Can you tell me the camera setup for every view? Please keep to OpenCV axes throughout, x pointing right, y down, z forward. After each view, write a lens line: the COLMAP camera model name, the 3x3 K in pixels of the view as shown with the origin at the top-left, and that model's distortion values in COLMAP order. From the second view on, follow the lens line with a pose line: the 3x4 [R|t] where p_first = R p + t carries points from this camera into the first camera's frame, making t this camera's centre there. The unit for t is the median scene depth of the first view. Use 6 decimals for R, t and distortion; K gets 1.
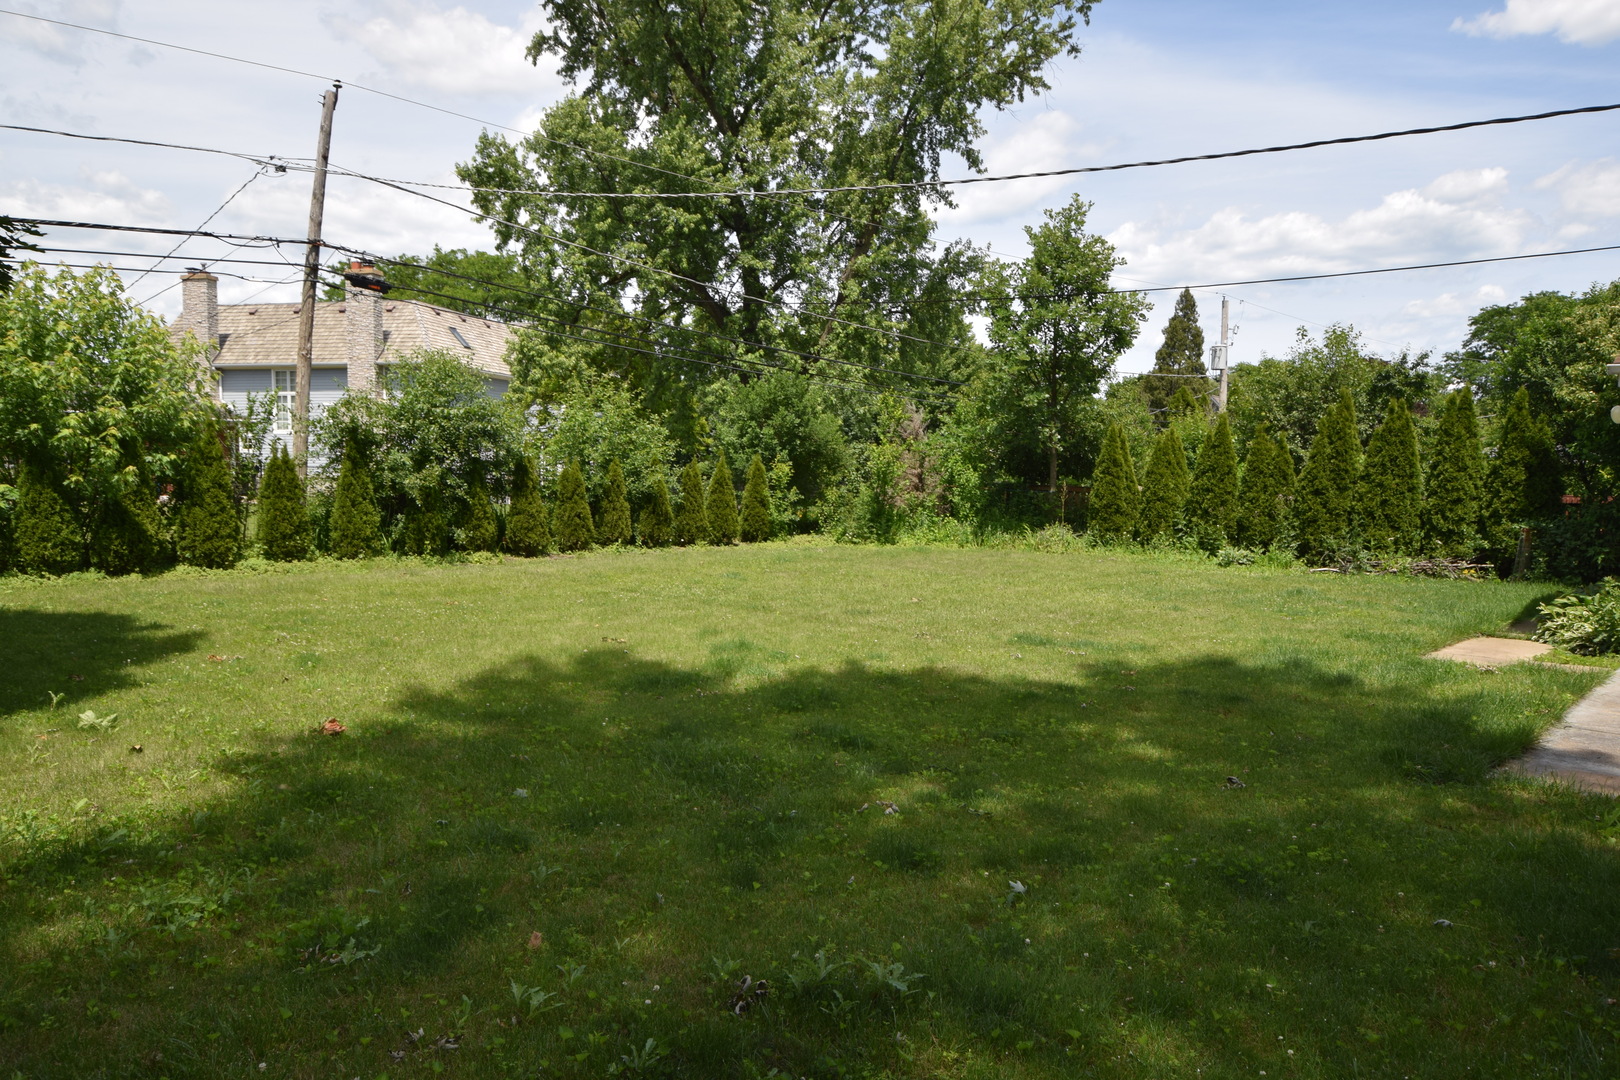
lens RADIAL K [[1039.0, 0, 810.0], [0, 1039.0, 540.0], [0, 0, 1]] dist [0.001750, 0.000374]
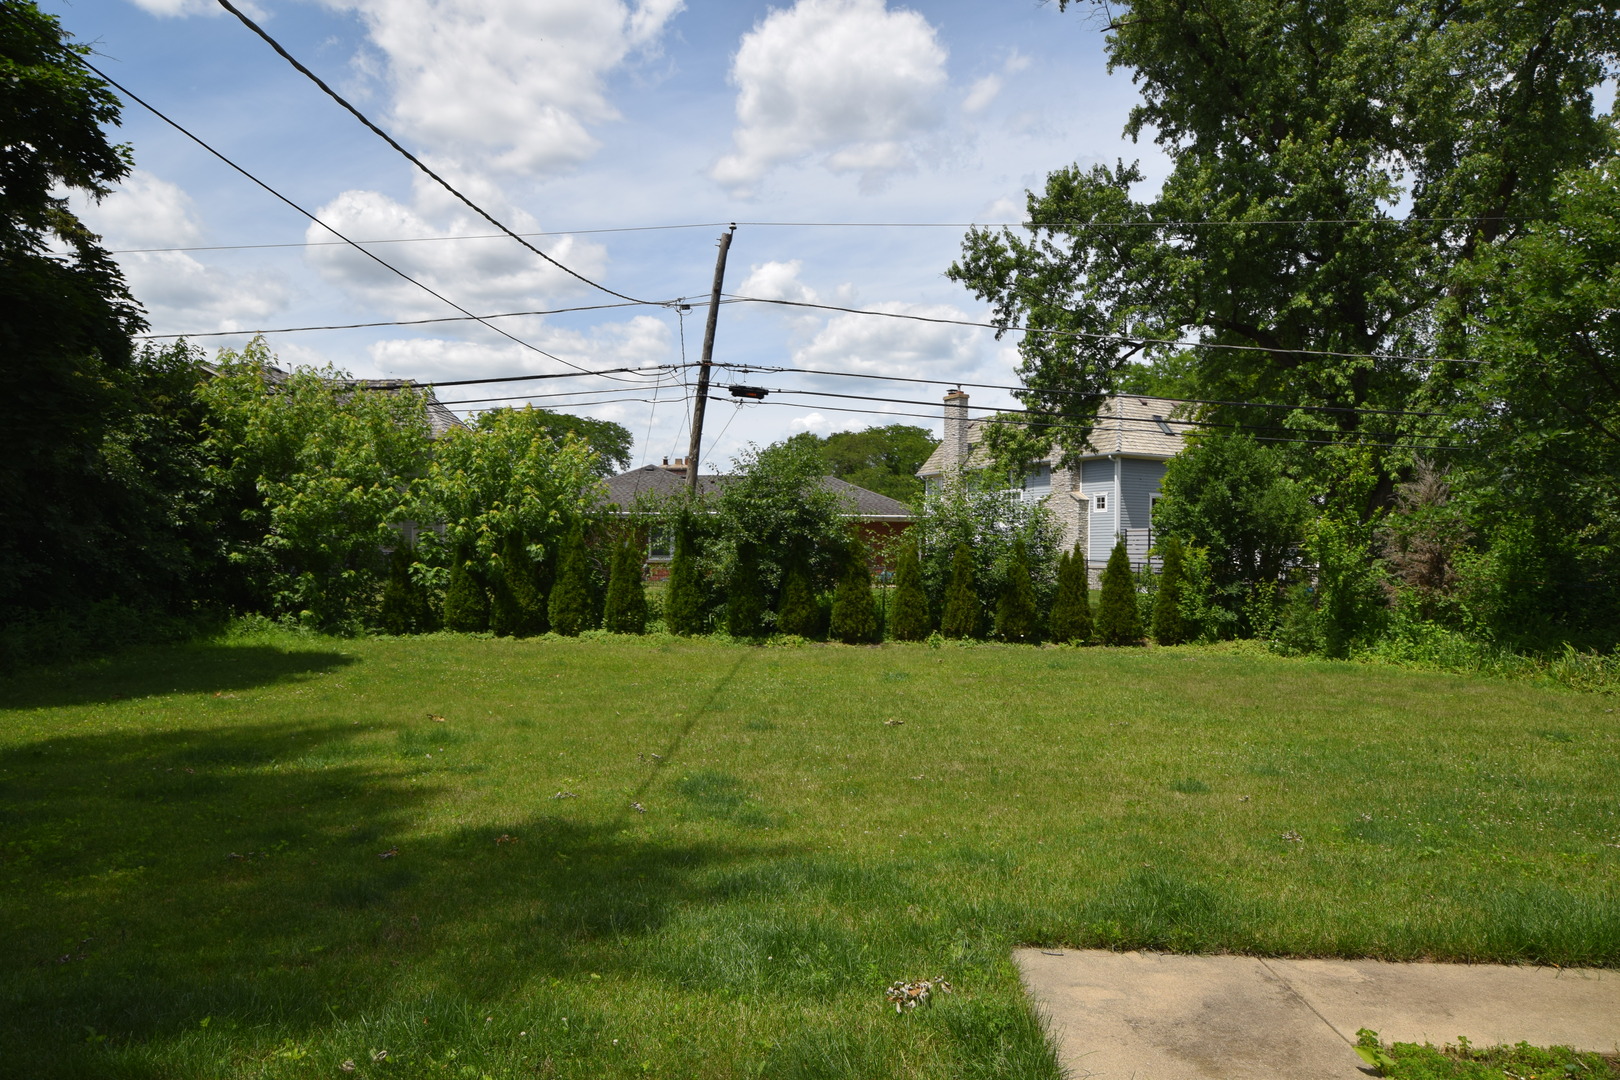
lens RADIAL K [[1034.9, 0, 810.0], [0, 1034.9, 540.0], [0, 0, 1]] dist [0.022126, 0.000112]
pose [[0.681283, -0.018983, -0.731774, 0.449040], [-0.048846, 0.996257, -0.071319, -0.010431], [0.730389, 0.084332, 0.677805, 0.307795]]
